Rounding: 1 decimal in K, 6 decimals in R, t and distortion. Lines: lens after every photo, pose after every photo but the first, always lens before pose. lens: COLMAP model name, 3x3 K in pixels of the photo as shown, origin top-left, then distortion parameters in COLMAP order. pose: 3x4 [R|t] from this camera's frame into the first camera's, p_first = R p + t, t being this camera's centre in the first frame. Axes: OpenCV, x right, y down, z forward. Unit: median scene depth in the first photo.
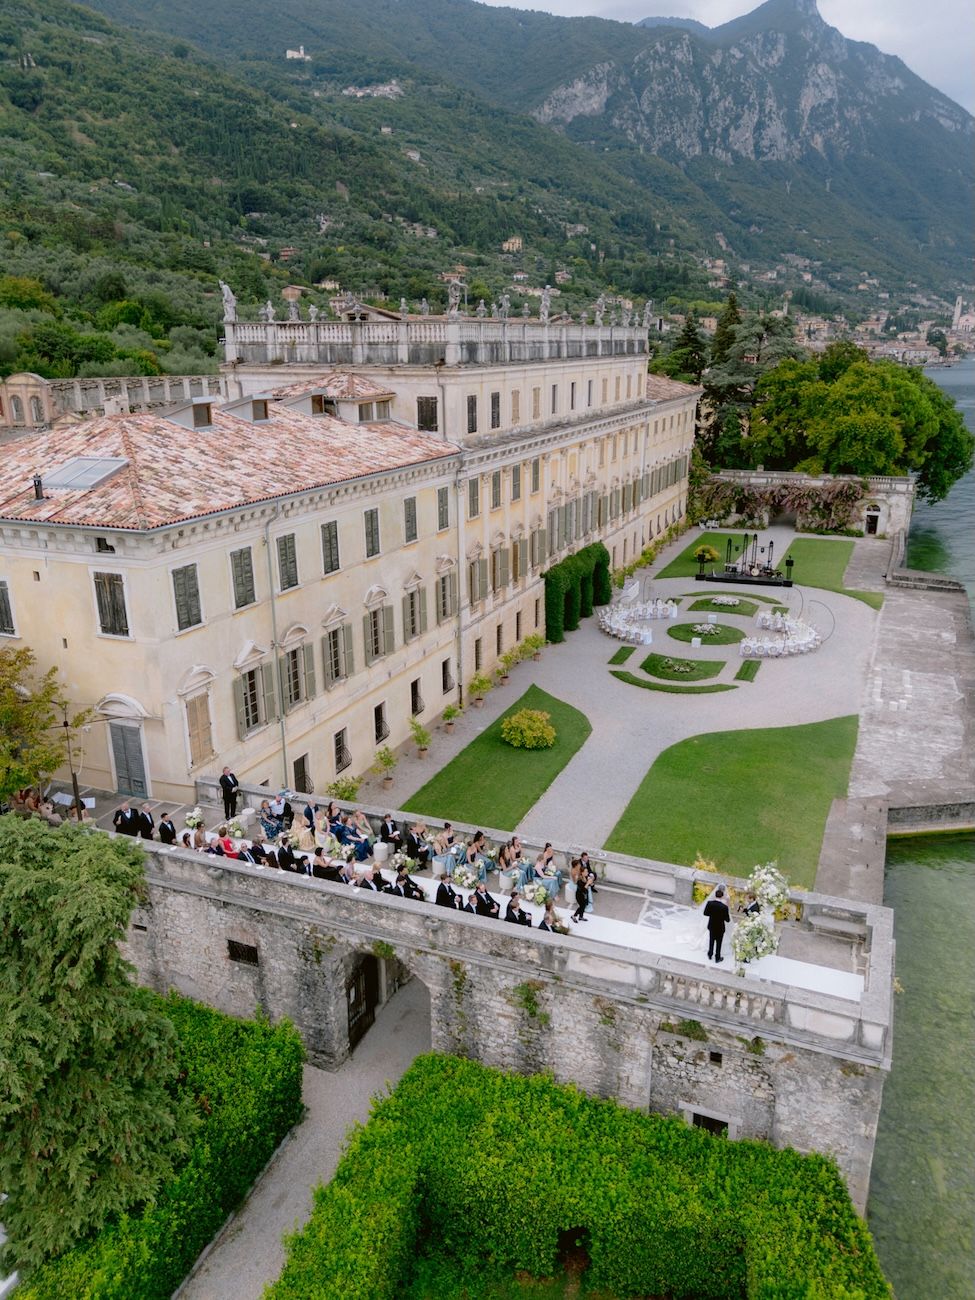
lens RADIAL K [[979.7, 0, 487.5], [0, 979.7, 650.0], [0, 0, 1]] dist [0.077354, -0.002003]
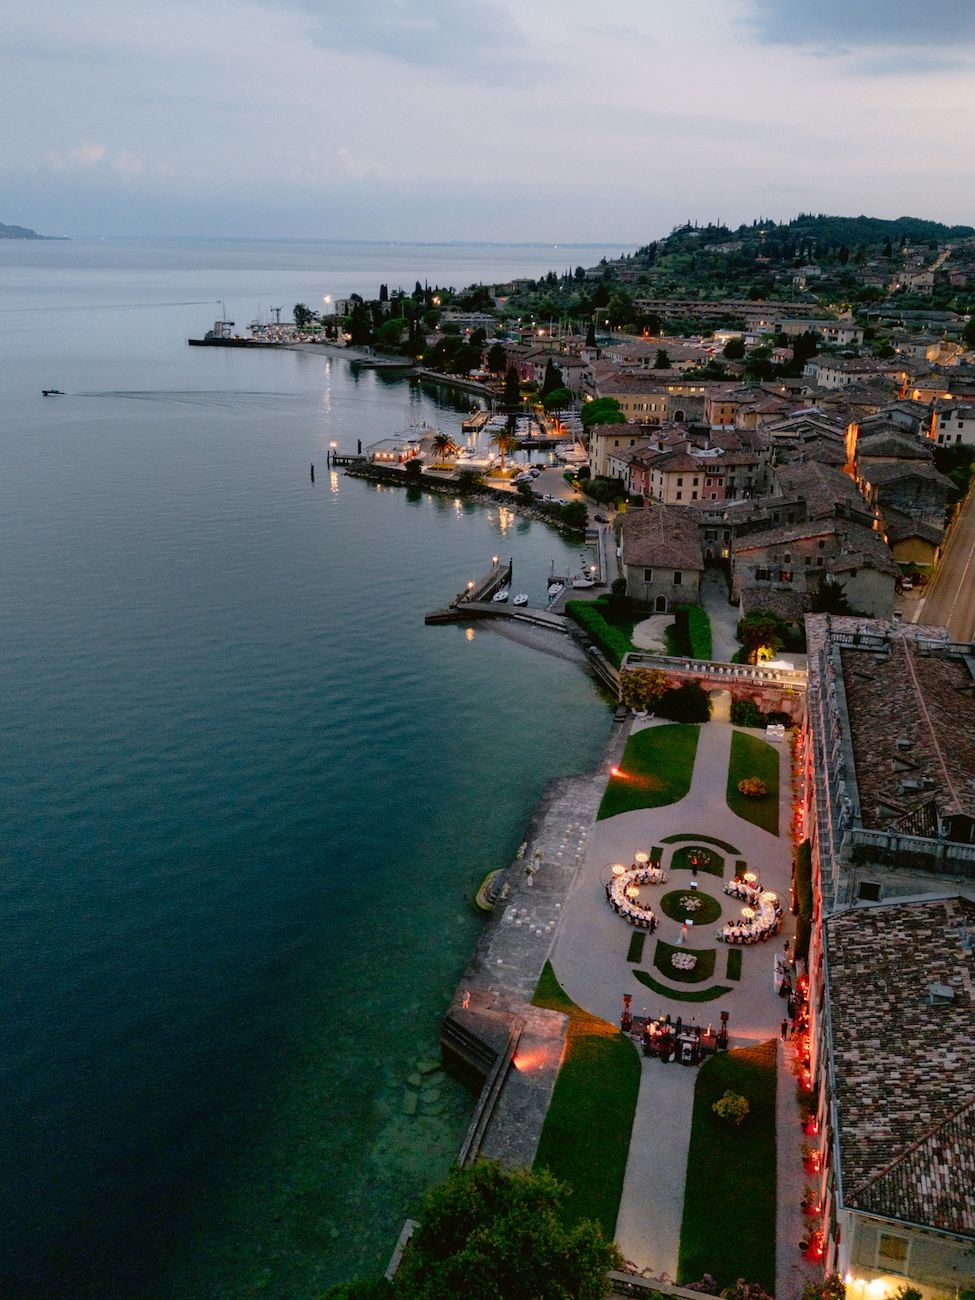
lens RADIAL K [[979.7, 0, 487.5], [0, 979.7, 650.0], [0, 0, 1]] dist [0.077354, -0.002003]
pose [[-0.992376, 0.037839, -0.117293, 0.425035], [-0.042617, 0.787638, 0.614662, -0.721488], [0.115642, 0.614975, -0.780021, 1.206707]]
